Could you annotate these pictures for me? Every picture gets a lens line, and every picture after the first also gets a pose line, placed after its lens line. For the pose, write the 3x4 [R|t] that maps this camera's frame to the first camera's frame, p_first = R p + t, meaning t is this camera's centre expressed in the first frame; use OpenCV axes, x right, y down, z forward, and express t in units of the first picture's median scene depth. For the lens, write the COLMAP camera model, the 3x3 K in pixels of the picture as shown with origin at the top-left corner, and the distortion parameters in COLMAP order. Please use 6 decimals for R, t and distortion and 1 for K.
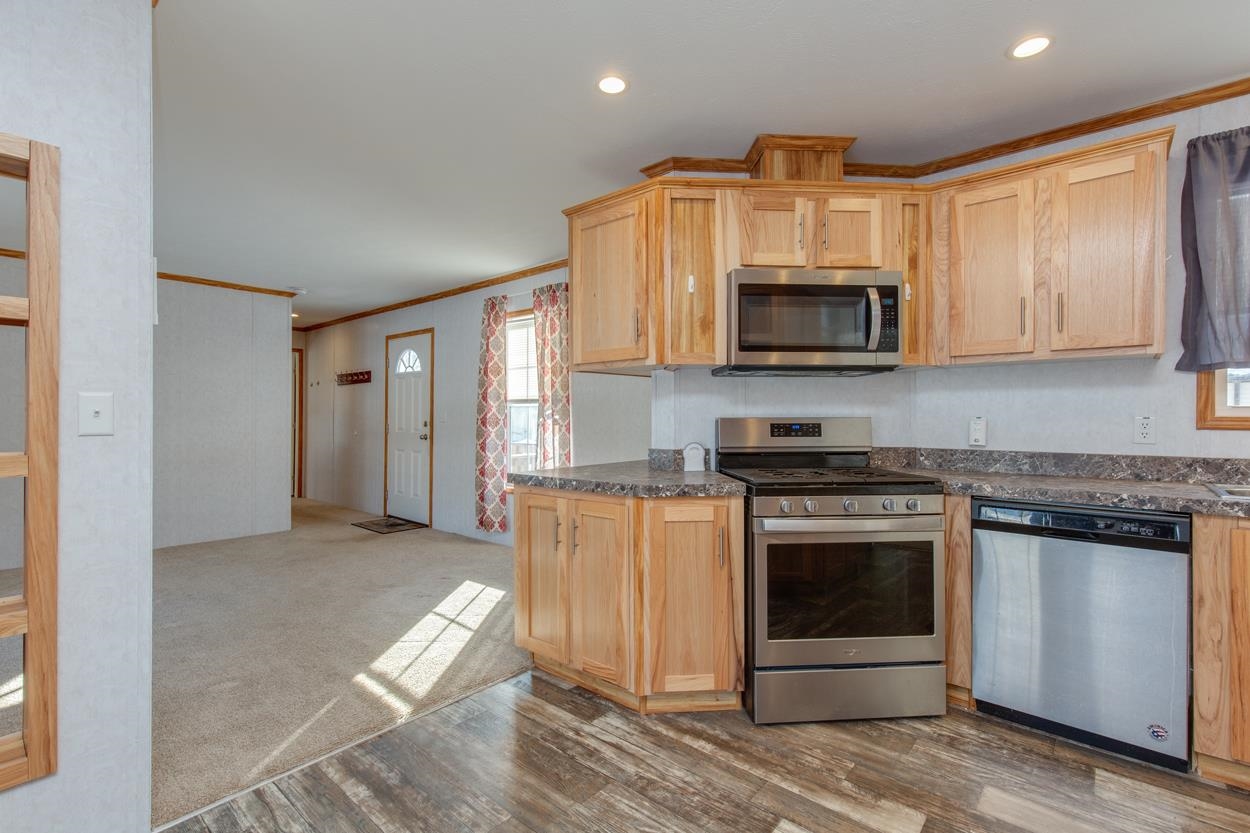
lens RADIAL K [[572.1, 0, 622.3], [0, 572.1, 415.9], [0, 0, 1]] dist [0.009869, -0.002758]
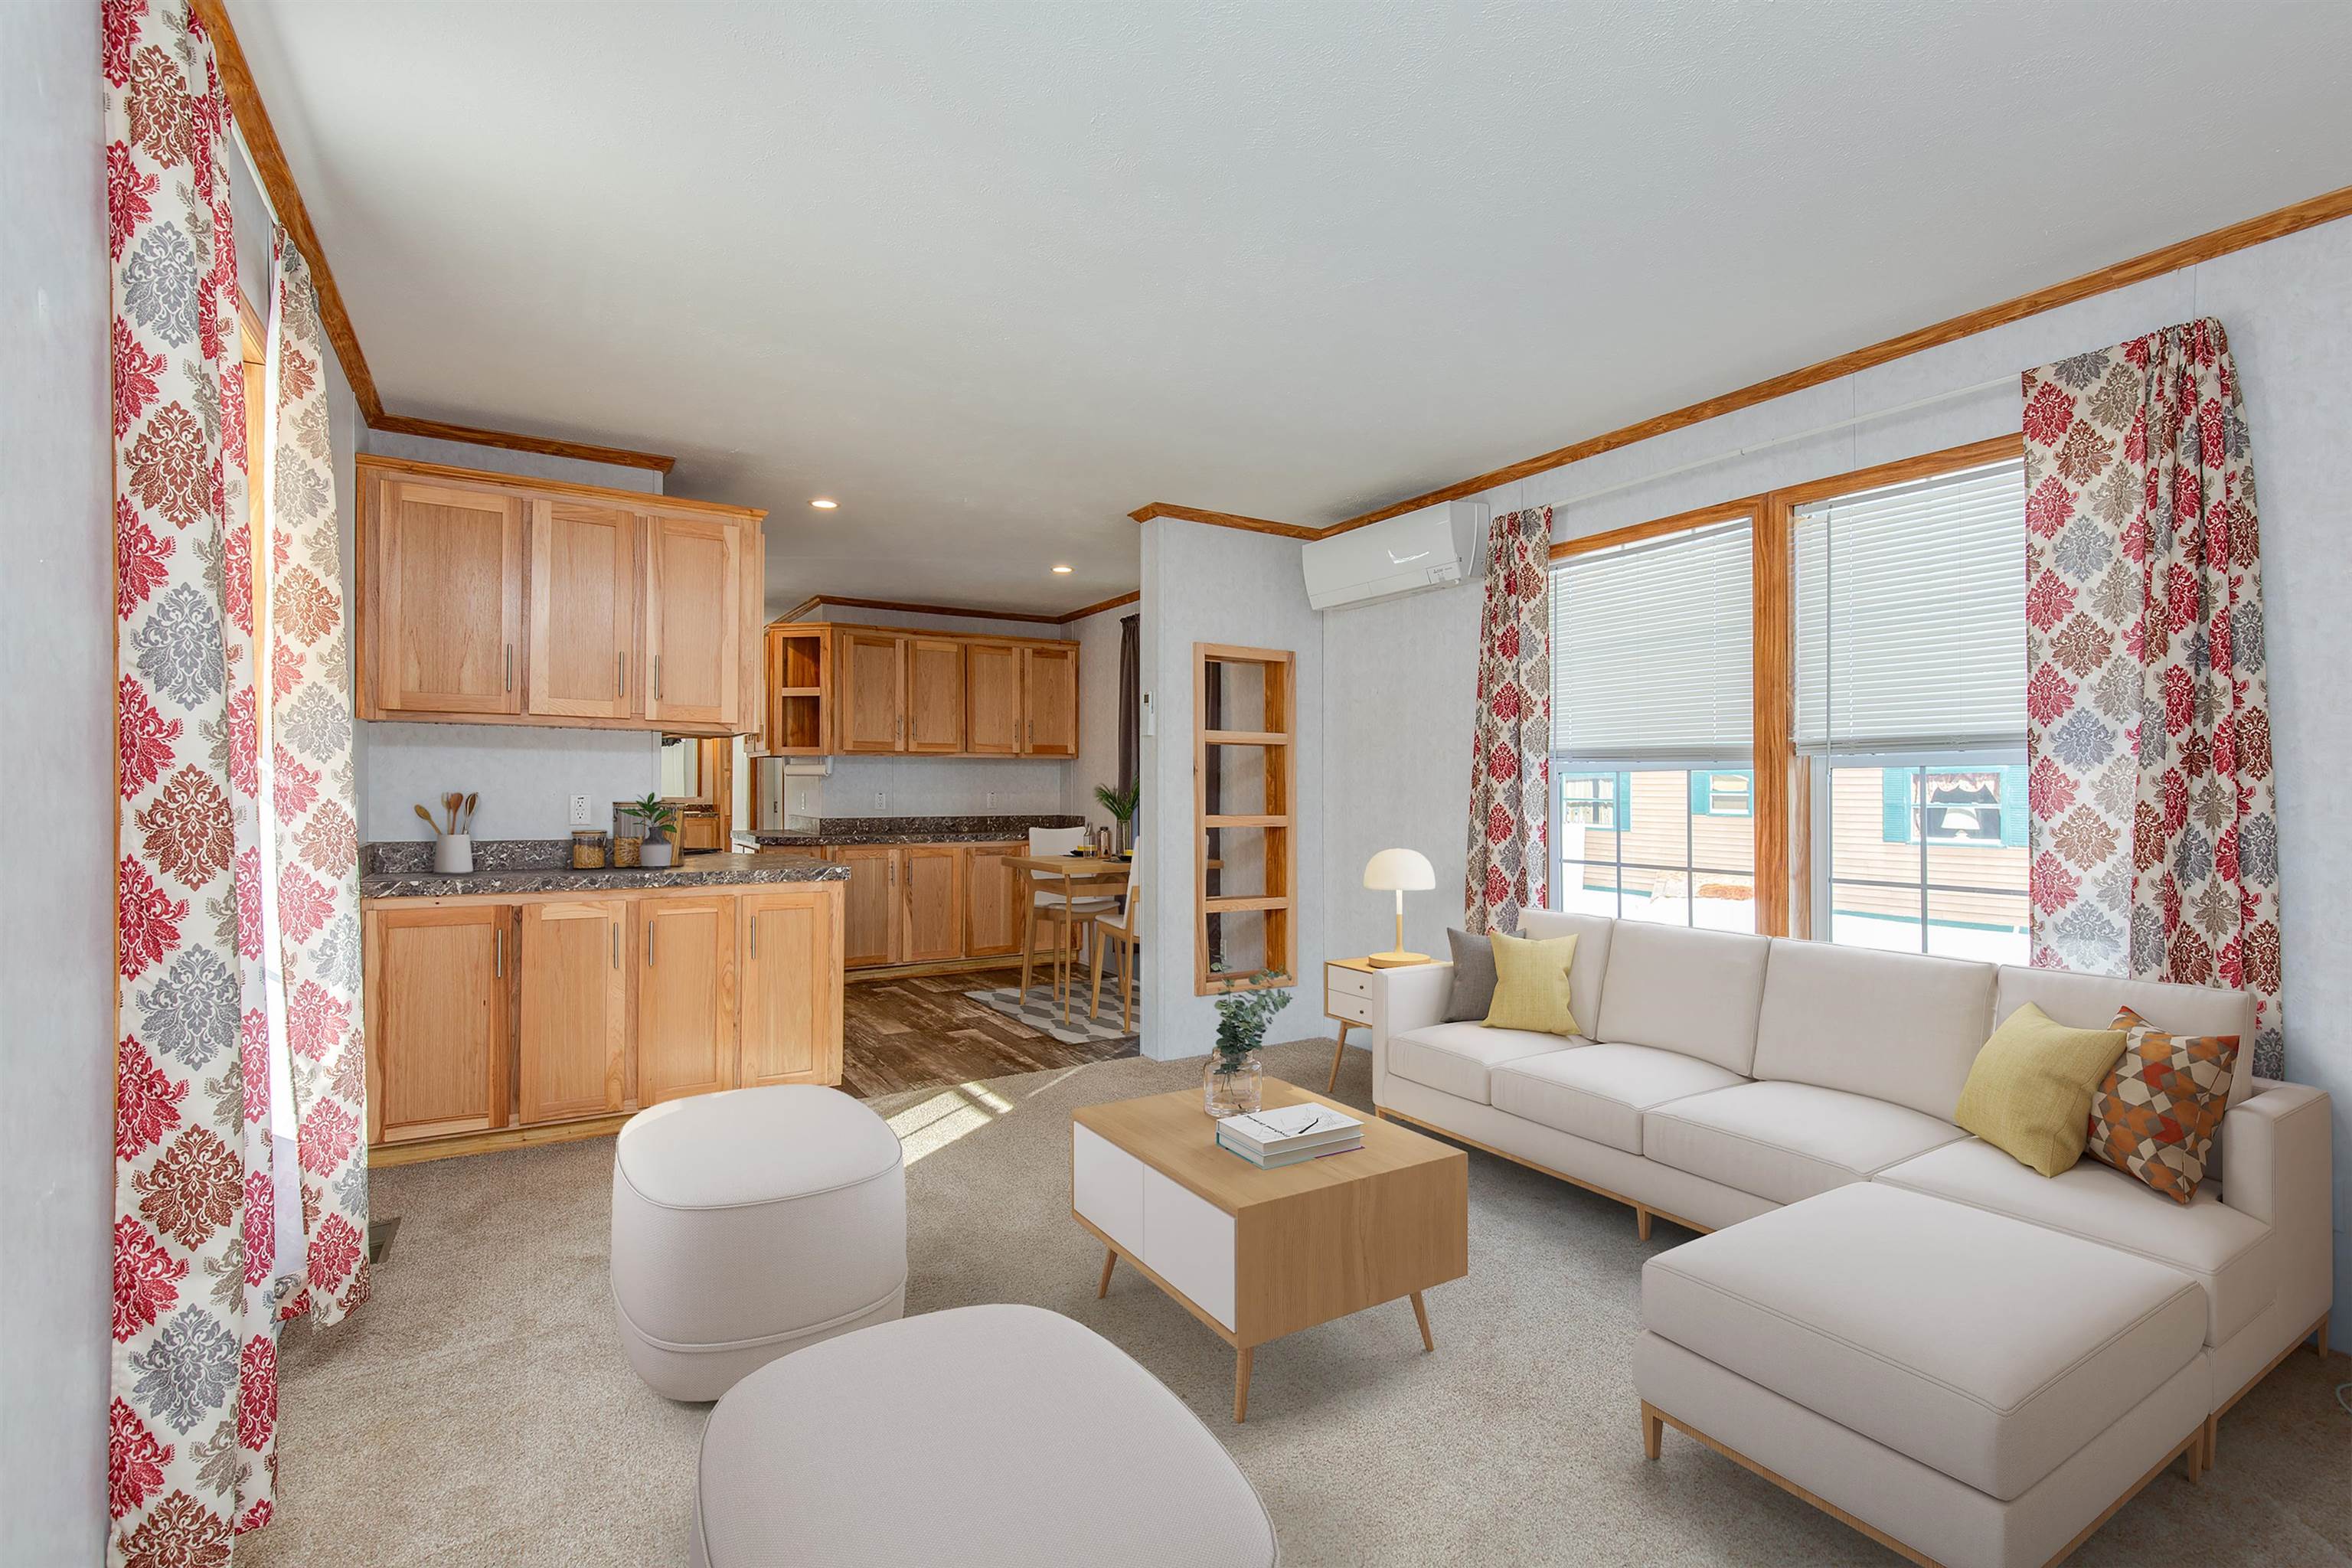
lens RADIAL K [[1076.5, 0, 1190.6], [0, 1076.5, 785.4], [0, 0, 1]] dist [0.009869, -0.002758]
pose [[-0.957815, 0.004198, 0.287354, -1.135682], [0.002568, 0.999978, -0.006049, 0.000499], [-0.287374, -0.005056, -0.957805, 2.402281]]
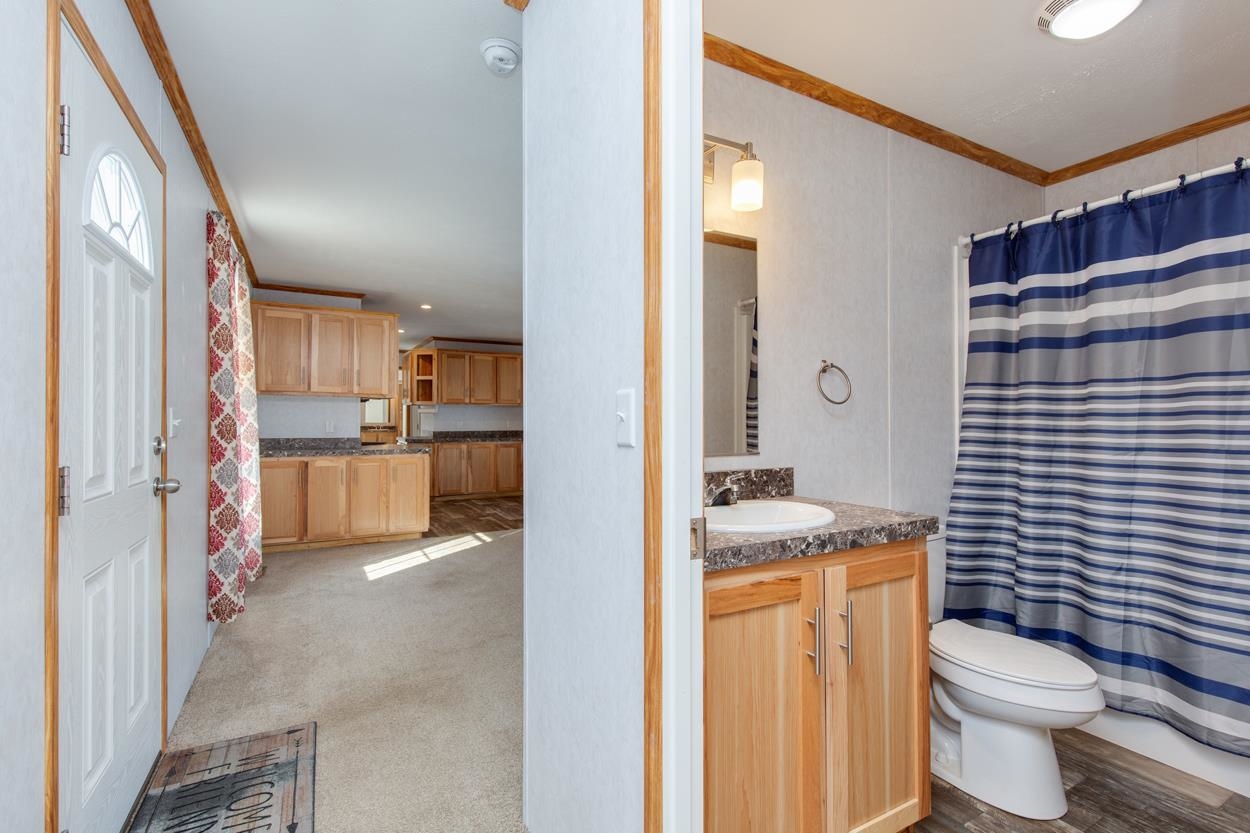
lens RADIAL K [[564.4, 0, 640.1], [0, 564.4, 415.3], [0, 0, 1]] dist [0.008881, -0.003108]
pose [[-0.951123, 0.005324, 0.308766, -1.633531], [0.002697, 0.999956, -0.008935, 0.002300], [-0.308800, -0.007665, -0.951096, 2.847831]]
